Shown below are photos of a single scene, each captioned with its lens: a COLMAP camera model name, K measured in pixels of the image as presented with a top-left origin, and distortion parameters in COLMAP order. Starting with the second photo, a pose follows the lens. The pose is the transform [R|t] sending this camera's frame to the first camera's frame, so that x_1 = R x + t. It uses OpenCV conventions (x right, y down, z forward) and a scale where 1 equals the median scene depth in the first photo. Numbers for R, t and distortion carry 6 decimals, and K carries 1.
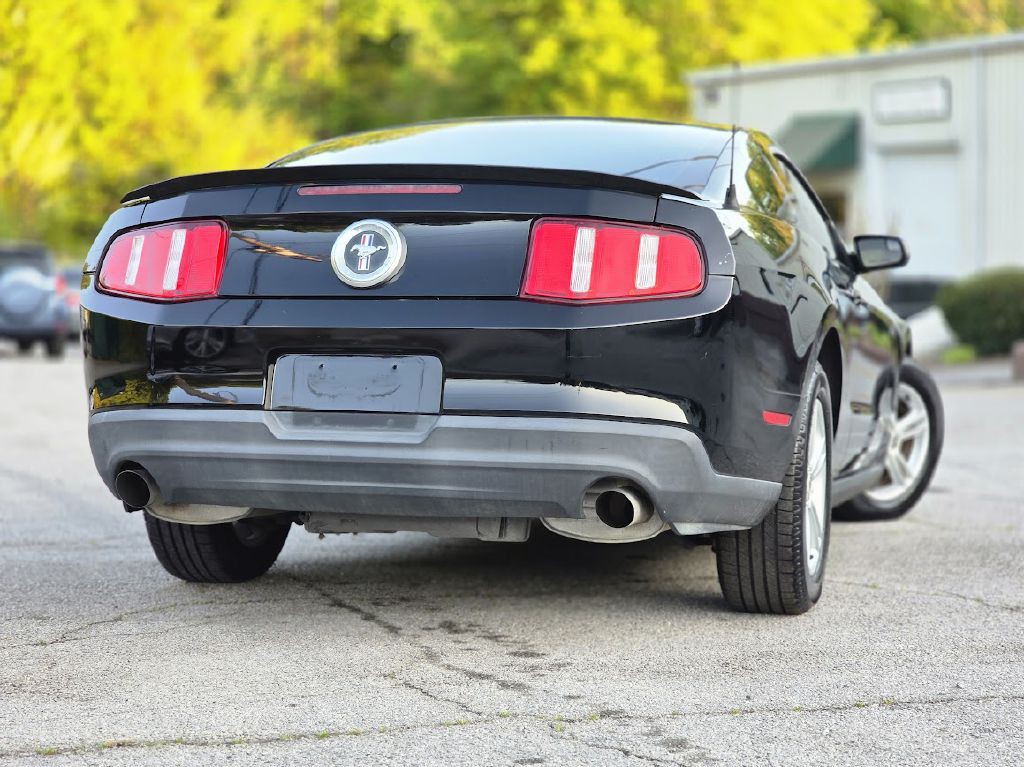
lens RADIAL K [[1998.6, 0, 512.0], [0, 1998.6, 383.5], [0, 0, 1]] dist [-0.587842, 8.761231]
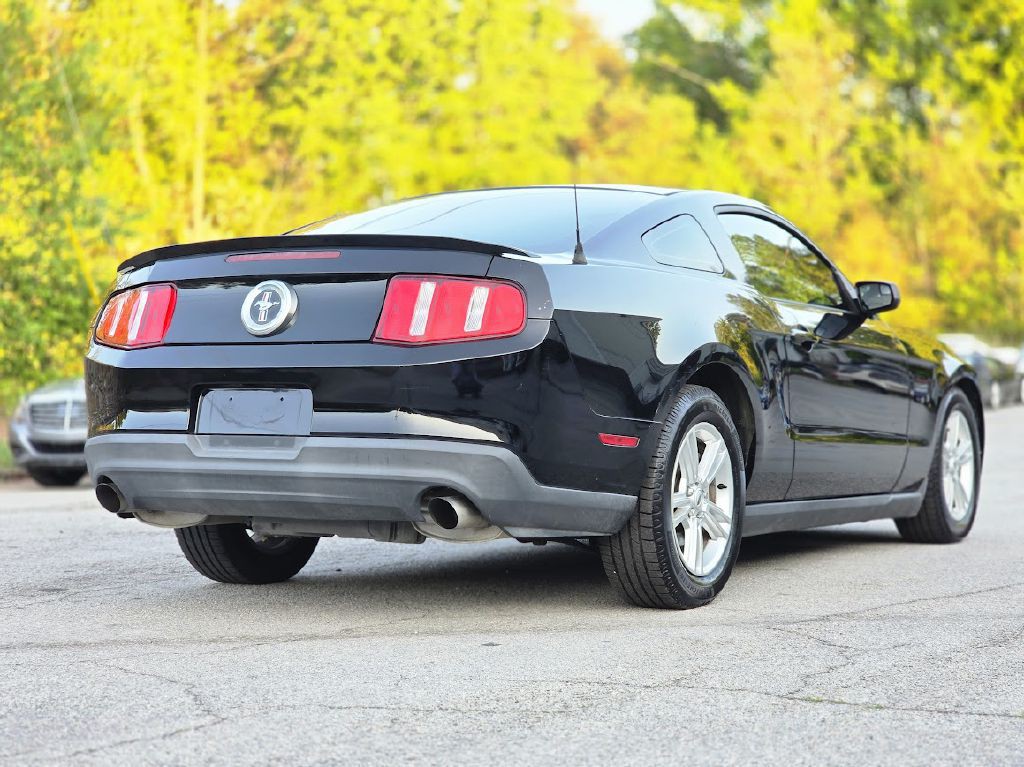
lens RADIAL K [[1998.6, 0, 512.0], [0, 1998.6, 383.5], [0, 0, 1]] dist [-0.587842, 8.761231]
pose [[0.967700, -0.012520, -0.251793, 0.390844], [0.005259, 0.999551, -0.029489, 0.019558], [0.252049, 0.027212, 0.967332, -0.163180]]
